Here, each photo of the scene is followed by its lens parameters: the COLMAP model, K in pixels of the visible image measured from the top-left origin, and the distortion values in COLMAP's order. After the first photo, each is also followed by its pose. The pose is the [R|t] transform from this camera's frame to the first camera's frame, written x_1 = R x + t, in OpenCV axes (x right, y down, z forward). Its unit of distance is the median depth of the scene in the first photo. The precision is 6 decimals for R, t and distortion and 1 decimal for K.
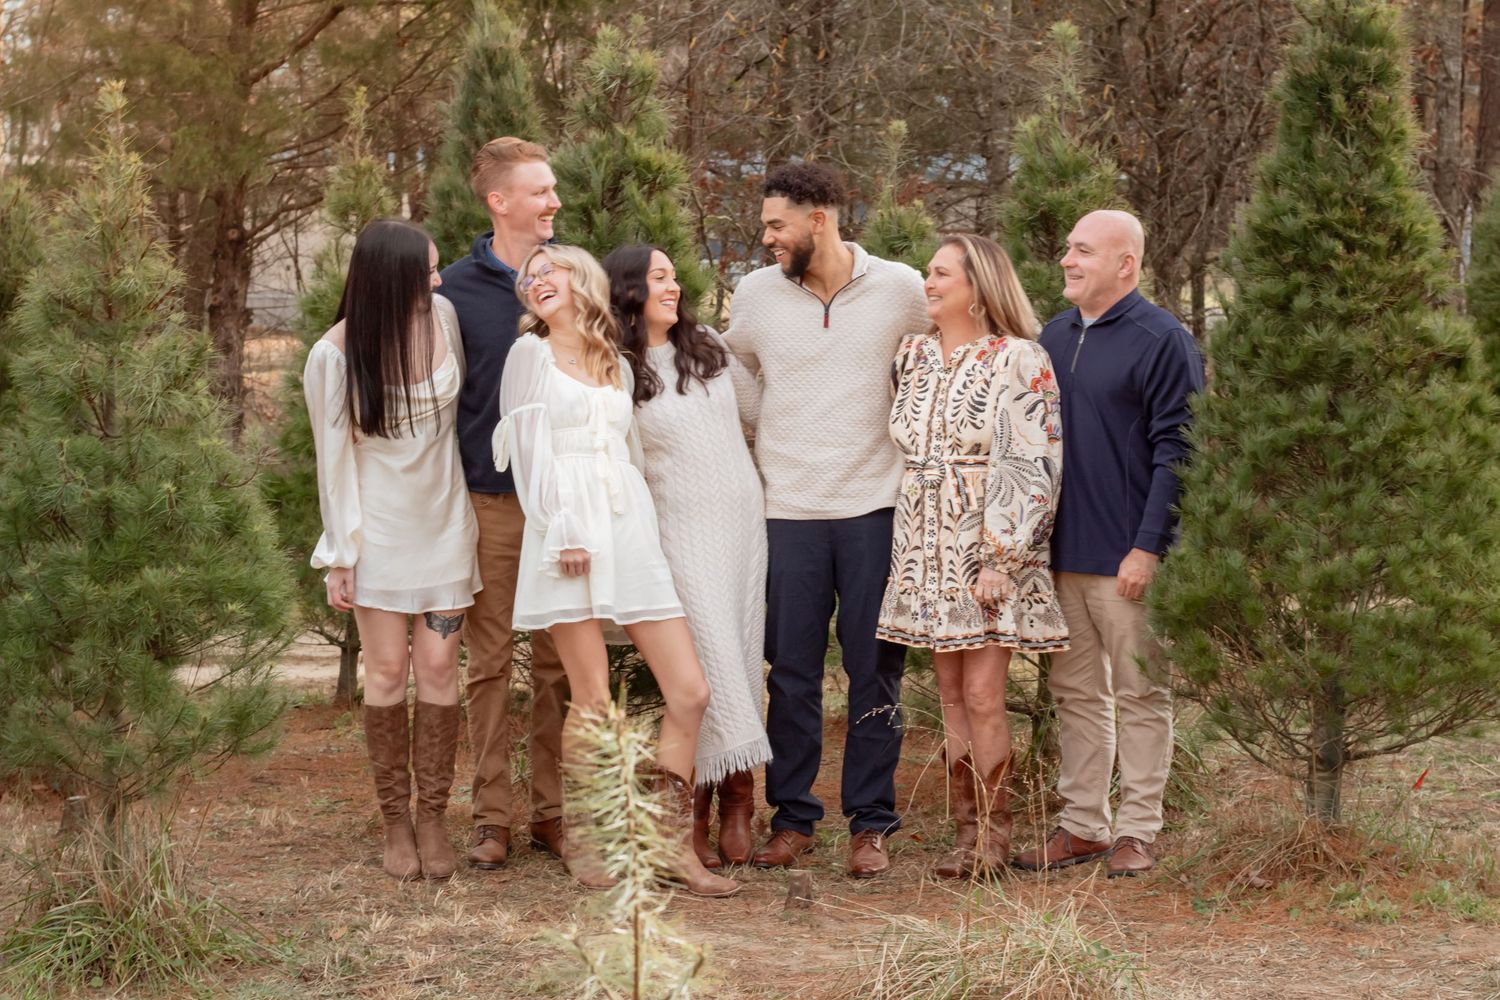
lens RADIAL K [[3735.1, 0, 751.0], [0, 3735.1, 503.0], [0, 0, 1]] dist [0.015866, 0.000000]
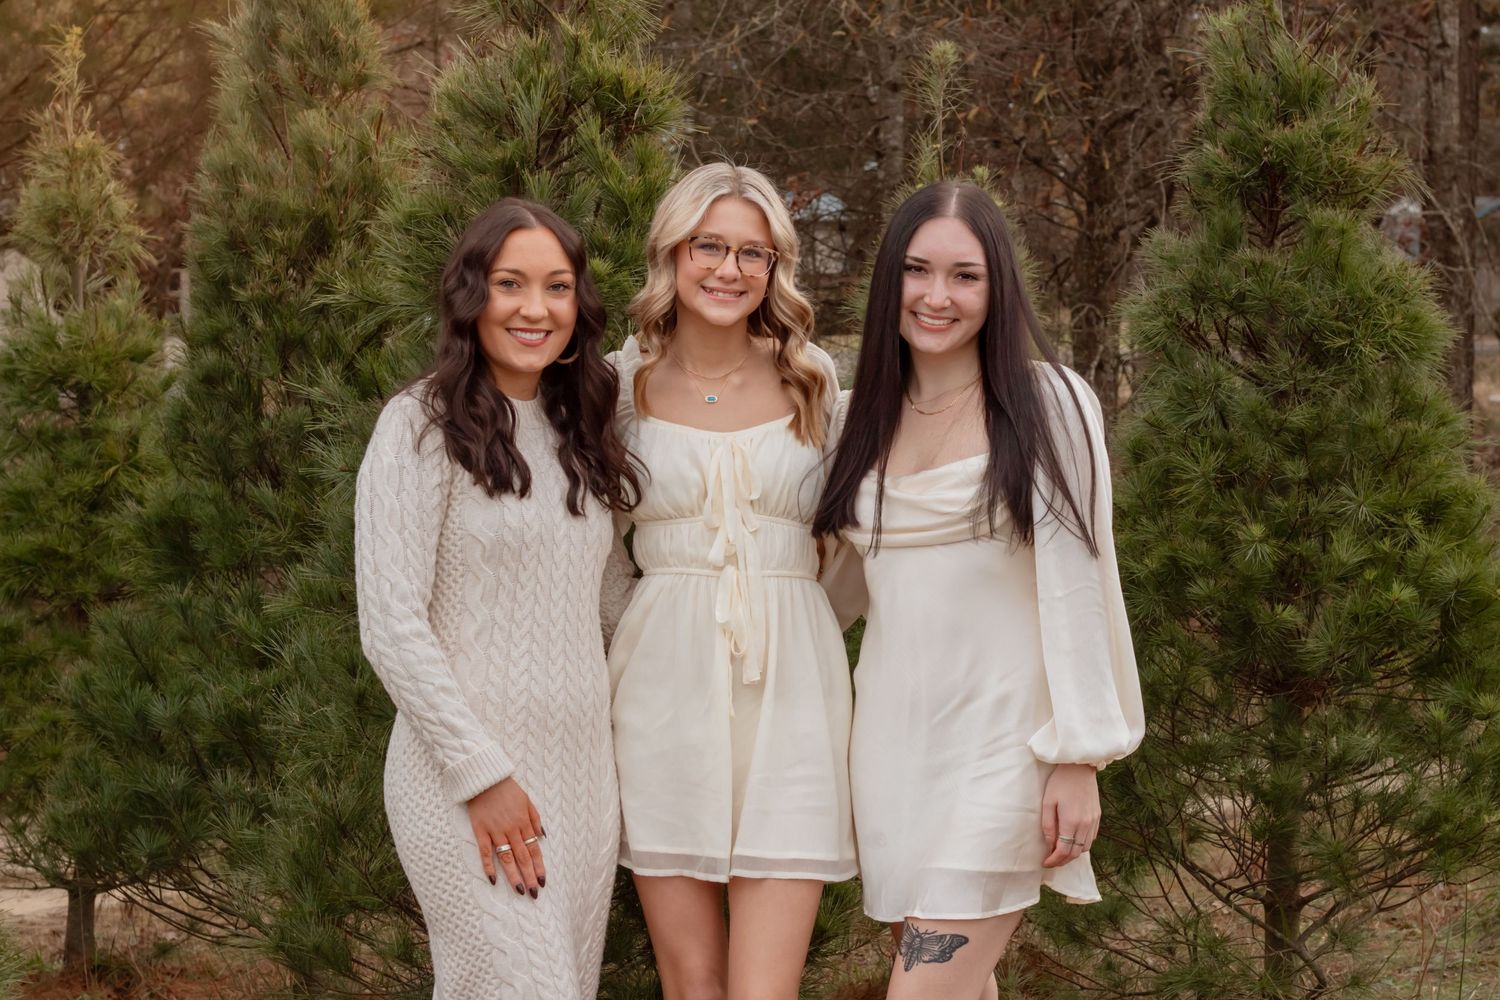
lens RADIAL K [[3735.1, 0, 748.8], [0, 3735.1, 500.6], [0, 0, 1]] dist [0.015866, 0.000000]
pose [[0.995984, -0.031769, 0.083700, -0.048543], [0.033167, 0.999332, -0.015362, -0.016388], [-0.083156, 0.018076, 0.996373, 0.375620]]
